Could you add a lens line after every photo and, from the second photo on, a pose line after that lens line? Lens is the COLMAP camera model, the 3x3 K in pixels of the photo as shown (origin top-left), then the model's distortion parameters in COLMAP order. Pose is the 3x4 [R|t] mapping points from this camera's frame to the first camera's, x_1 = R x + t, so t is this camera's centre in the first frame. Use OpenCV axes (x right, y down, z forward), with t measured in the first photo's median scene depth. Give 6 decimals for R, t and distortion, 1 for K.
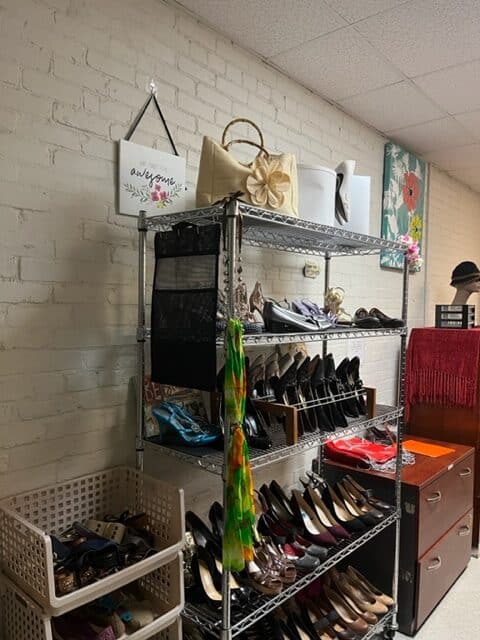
lens RADIAL K [[487.2, 0, 238.6], [0, 487.2, 319.6], [0, 0, 1]] dist [0.029538, 0.001876]
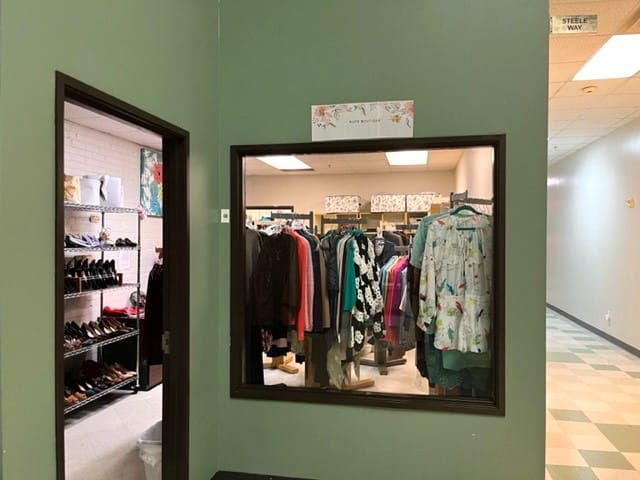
lens RADIAL K [[487.2, 0, 317.8], [0, 487.2, 242.9], [0, 0, 1]] dist [0.029538, 0.001876]
pose [[0.873985, -0.013794, 0.485757, -0.028796], [0.019883, 0.999775, -0.007383, 0.031830], [-0.485546, 0.016111, 0.874063, -1.322328]]
